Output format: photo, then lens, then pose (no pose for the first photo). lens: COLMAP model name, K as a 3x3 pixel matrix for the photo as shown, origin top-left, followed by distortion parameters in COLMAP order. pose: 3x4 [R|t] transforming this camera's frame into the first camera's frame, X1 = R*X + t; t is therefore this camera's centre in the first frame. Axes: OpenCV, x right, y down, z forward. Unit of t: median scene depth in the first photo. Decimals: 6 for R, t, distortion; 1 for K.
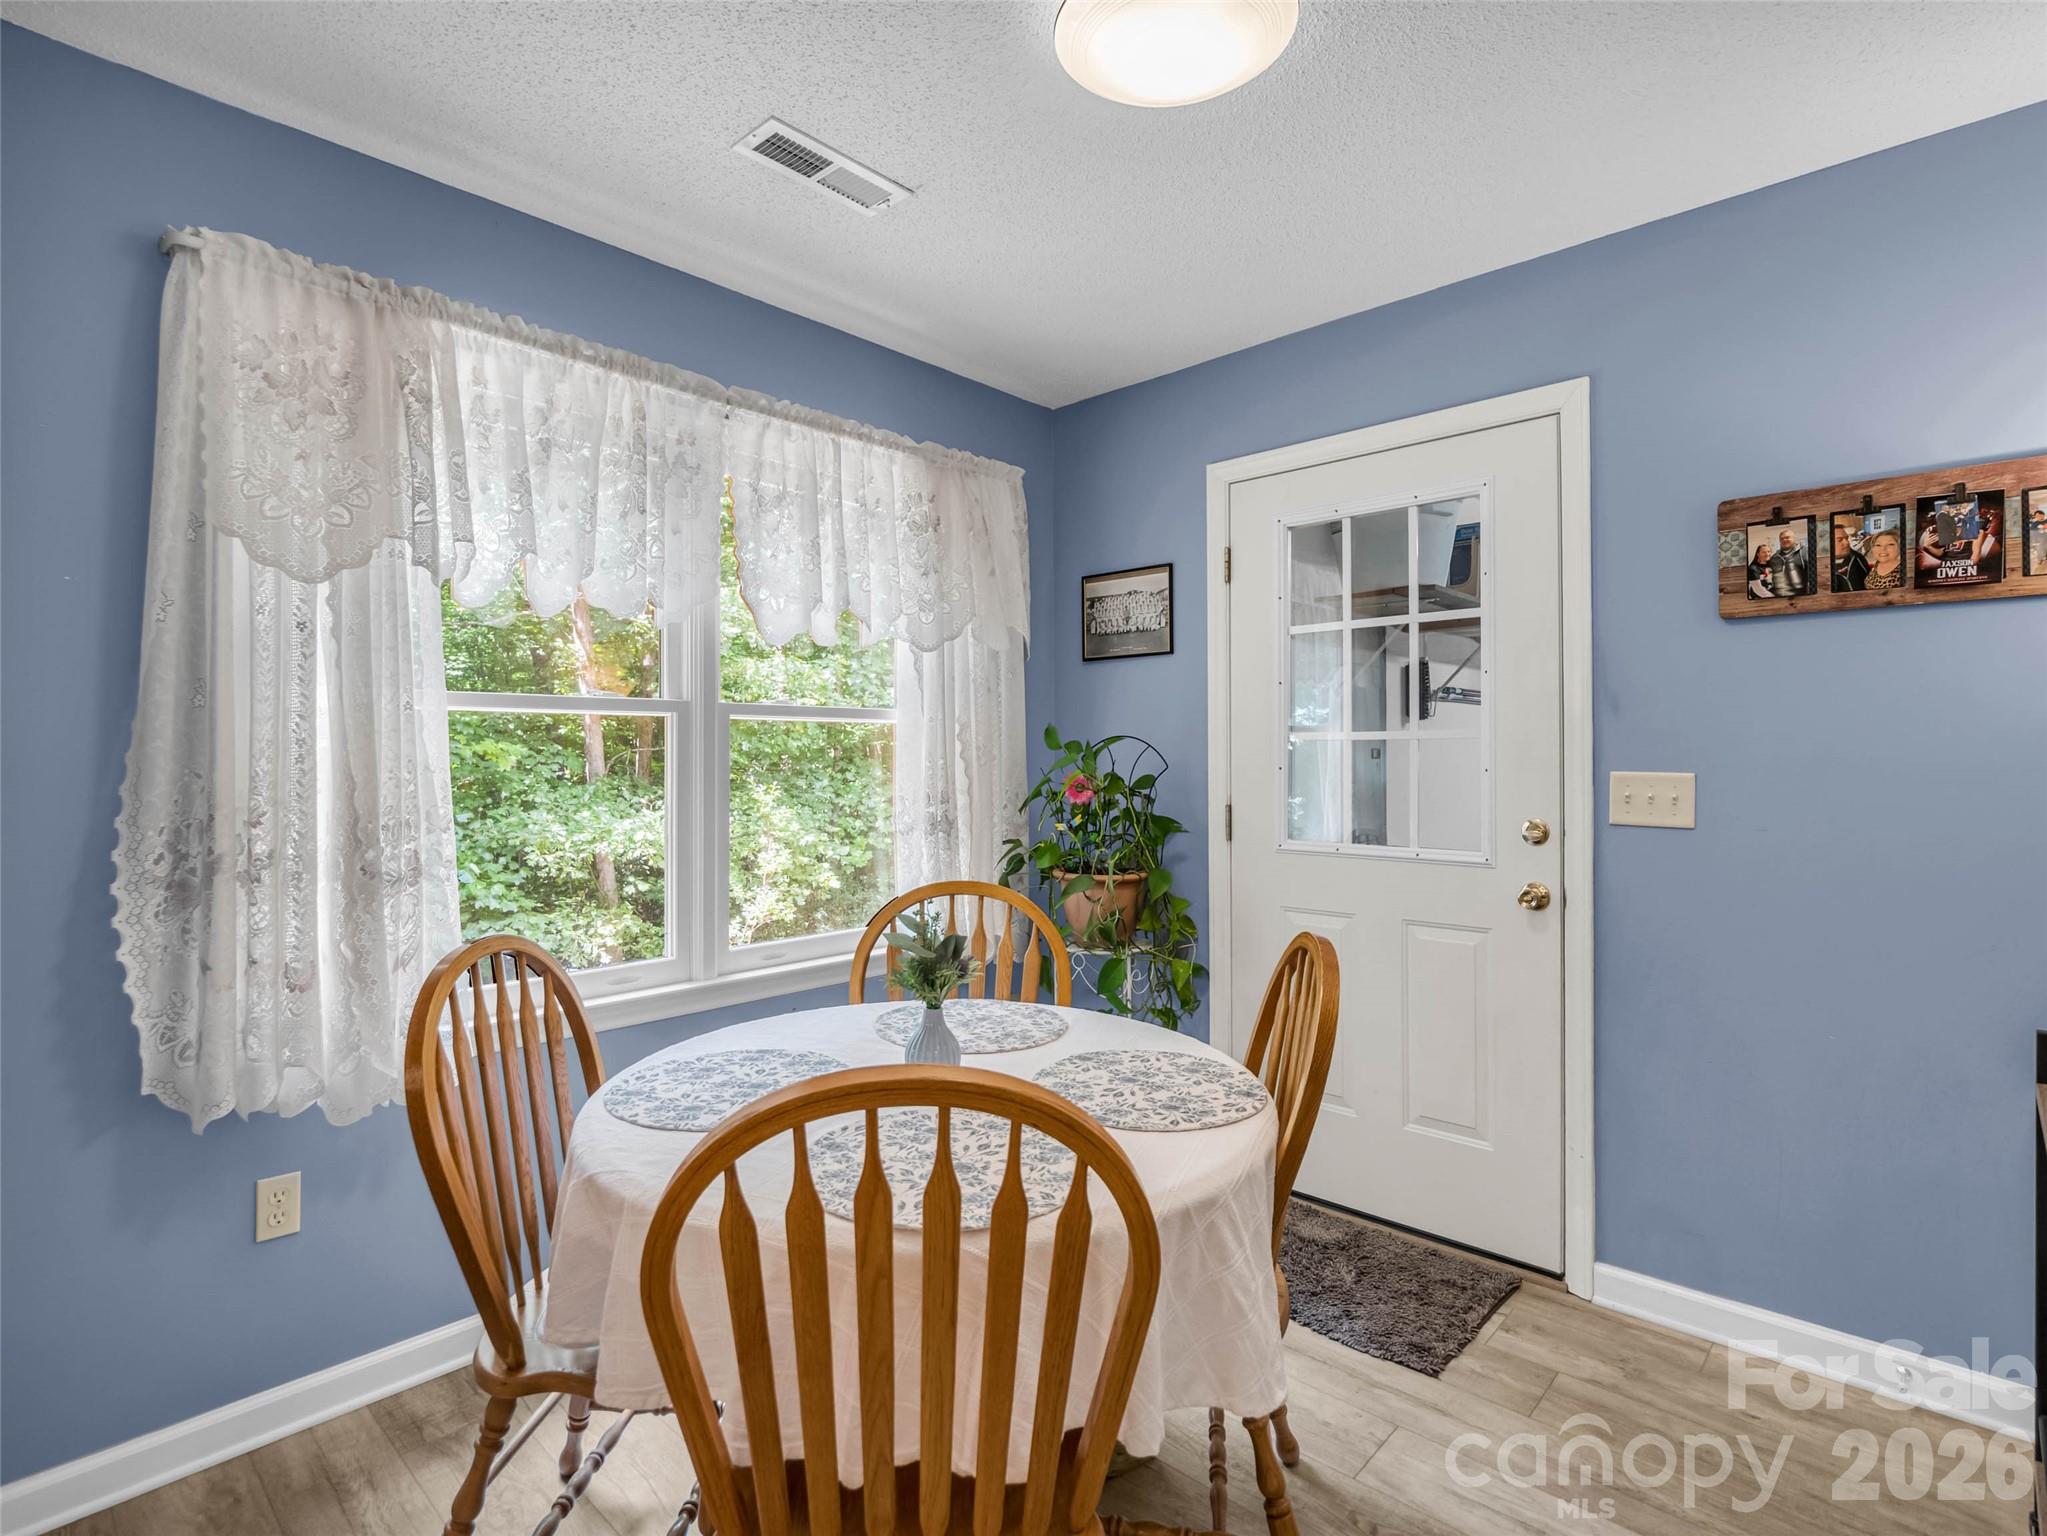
lens RADIAL K [[1028.0, 0, 1028.7], [0, 1028.0, 757.7], [0, 0, 1]] dist [-0.008445, 0.001605]
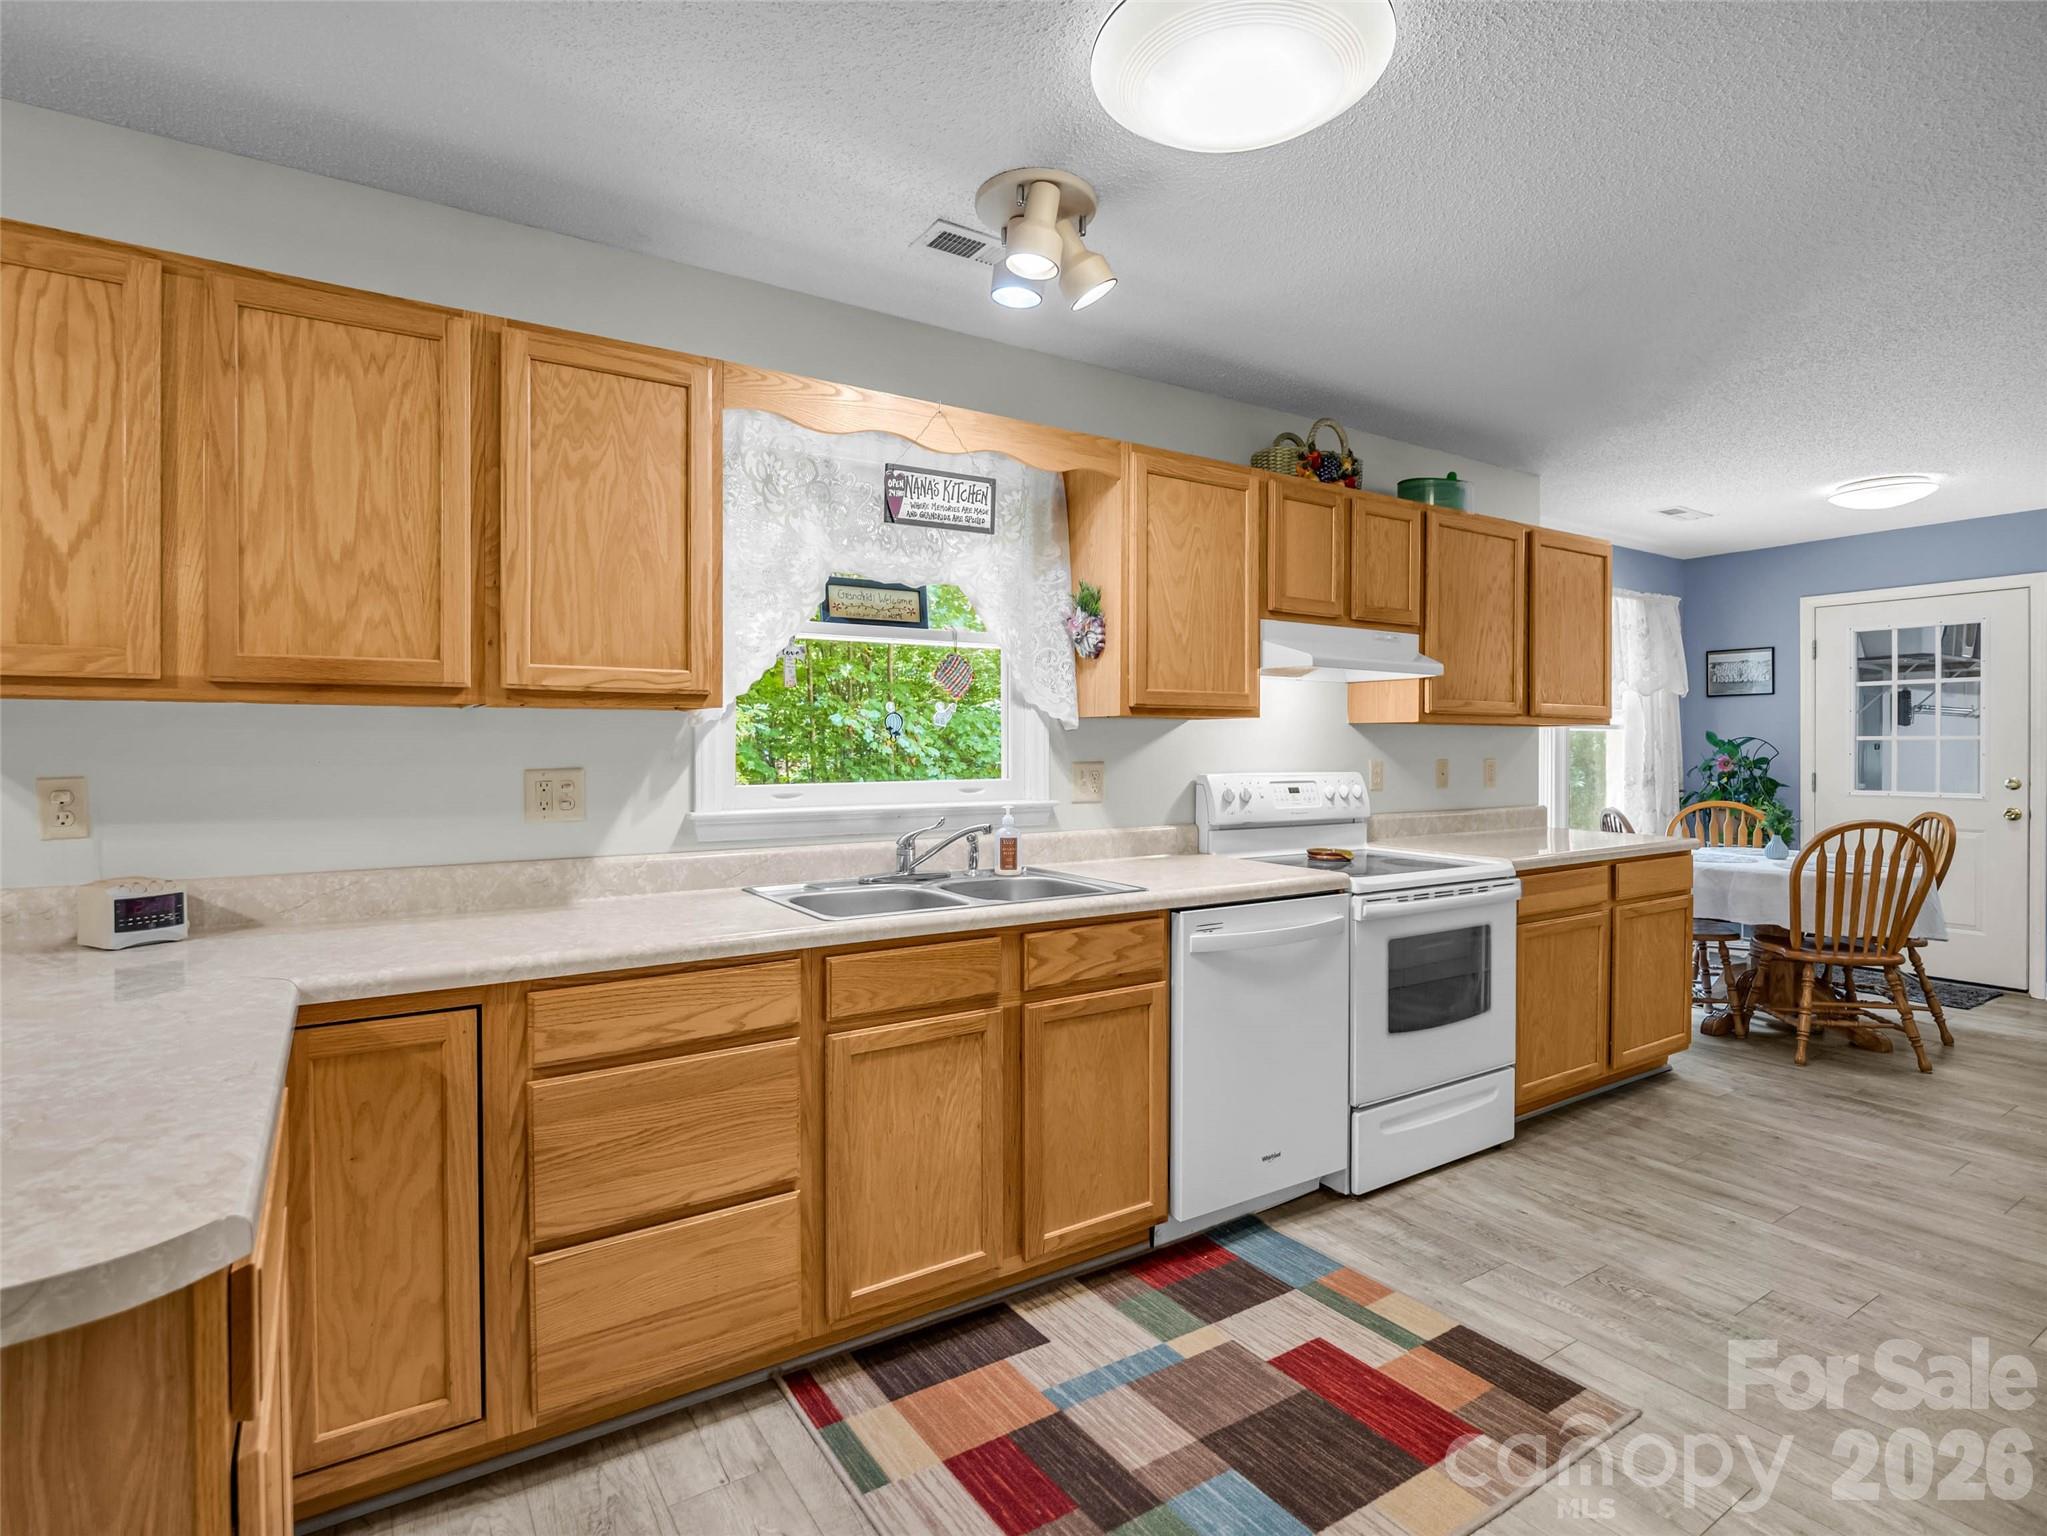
lens RADIAL K [[1028.0, 0, 1019.6], [0, 1028.0, 748.9], [0, 0, 1]] dist [-0.008445, 0.001605]
pose [[0.967373, 0.005041, -0.253306, -0.949385], [-0.004104, 0.999983, 0.004225, -0.002848], [0.253323, -0.003048, 0.967377, -1.550362]]
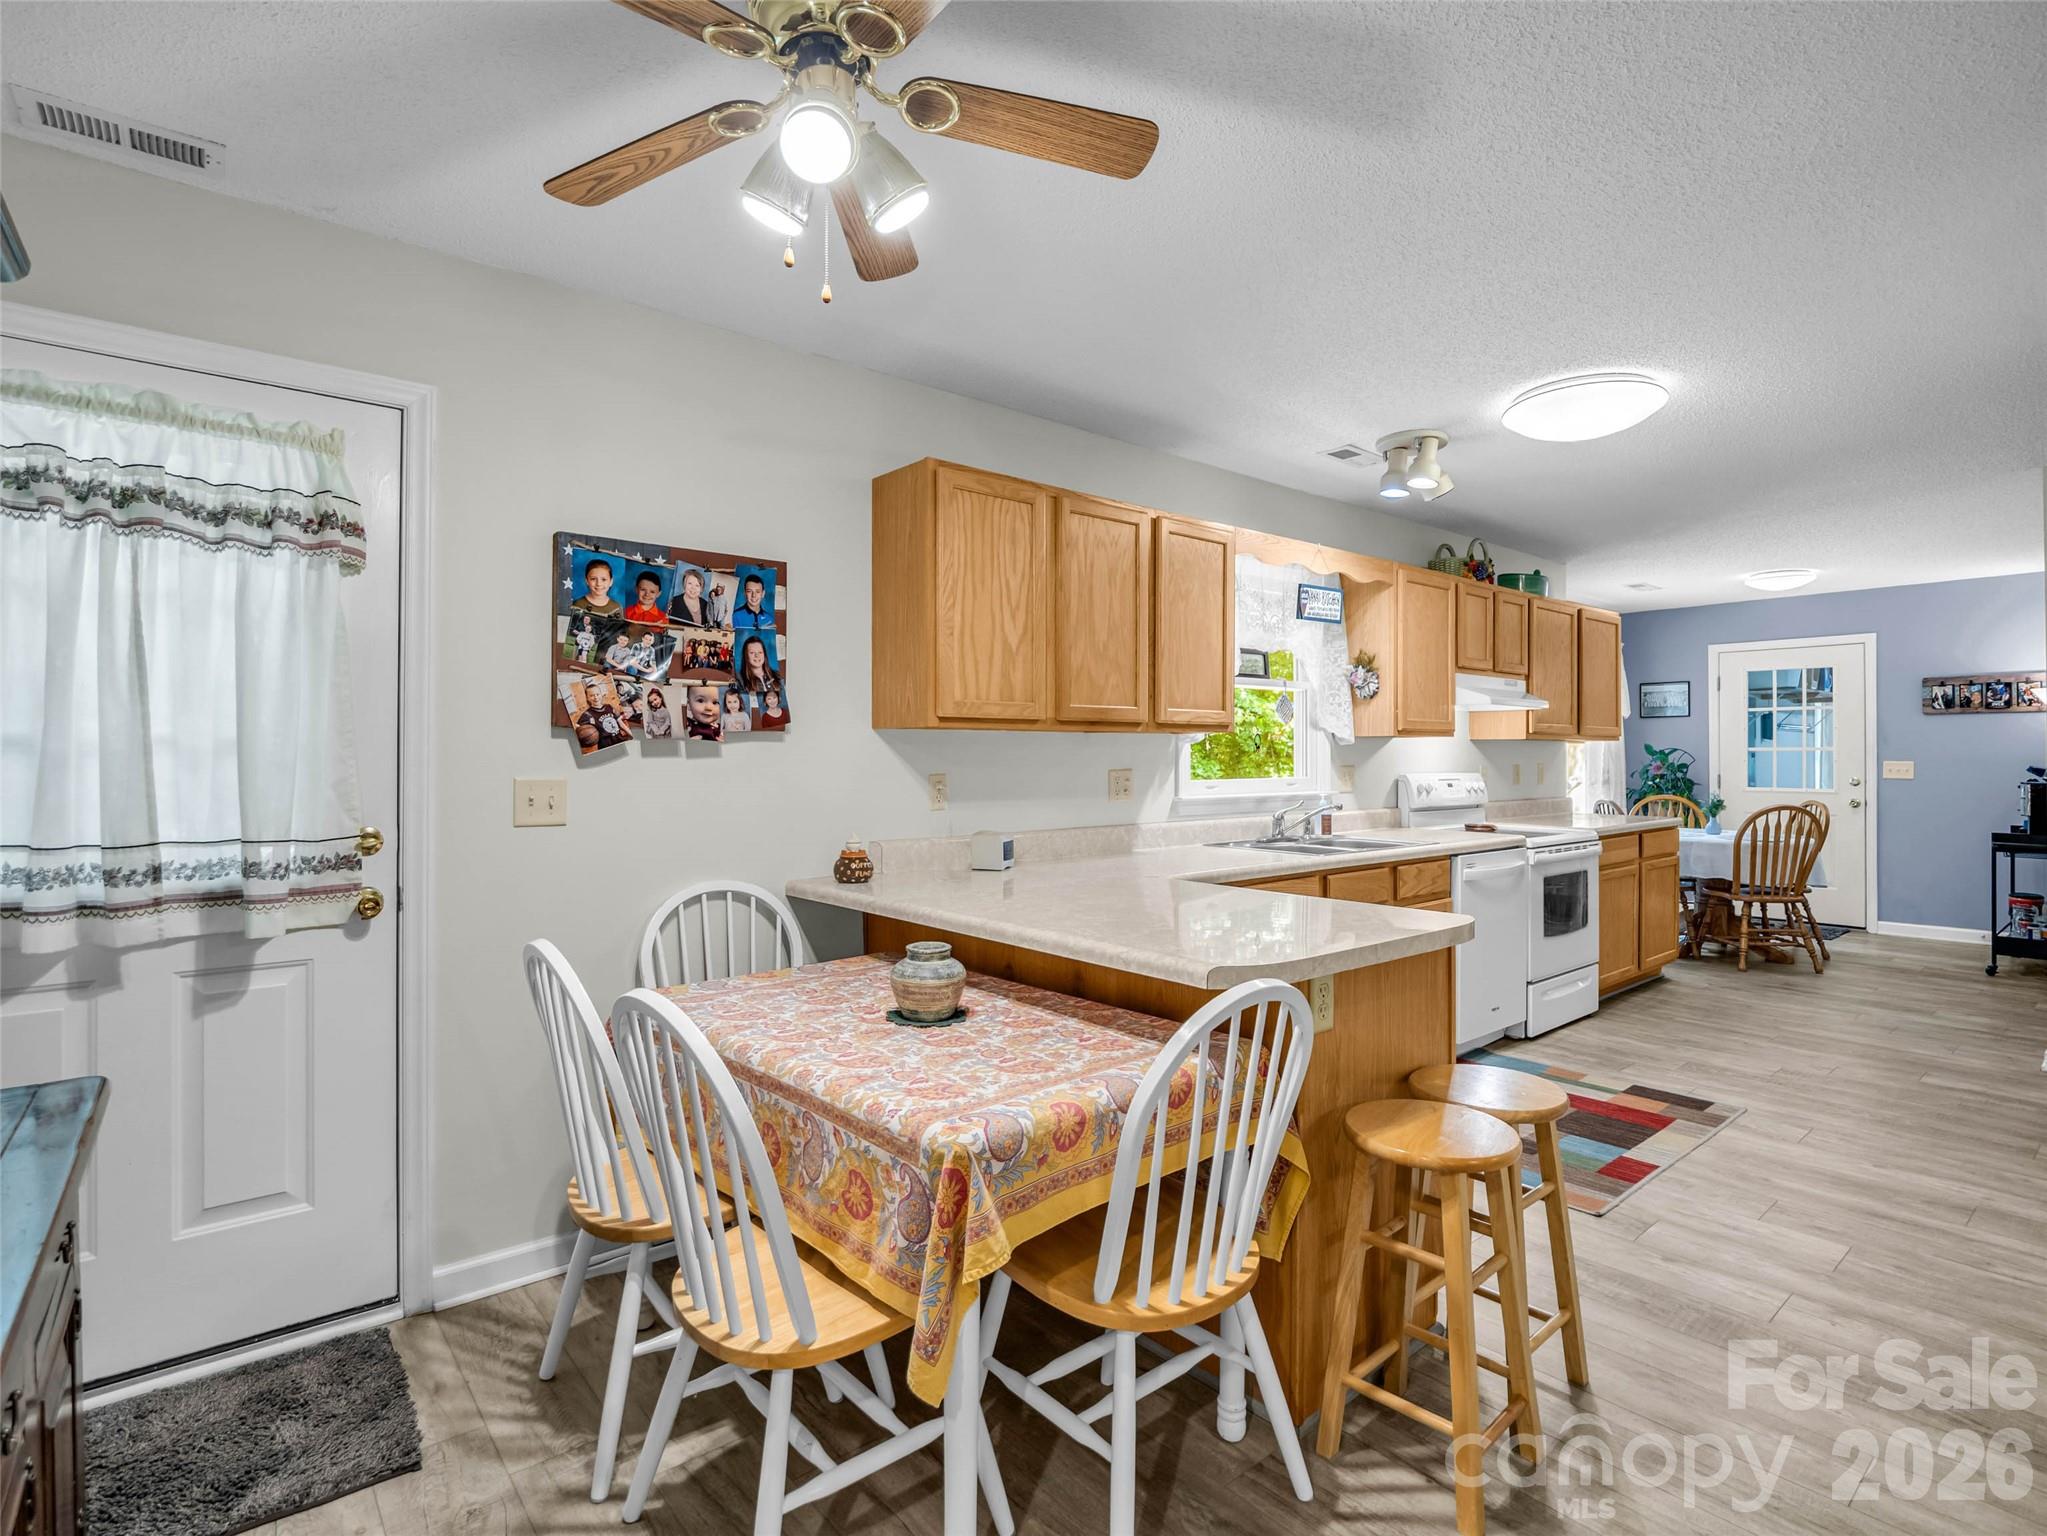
lens RADIAL K [[1028.0, 0, 1030.8], [0, 1028.0, 752.6], [0, 0, 1]] dist [-0.008445, 0.001605]
pose [[0.992241, 0.002411, -0.124305, -1.519490], [-0.002711, 0.999994, -0.002247, -0.000934], [0.124299, 0.002567, 0.992241, -2.257139]]
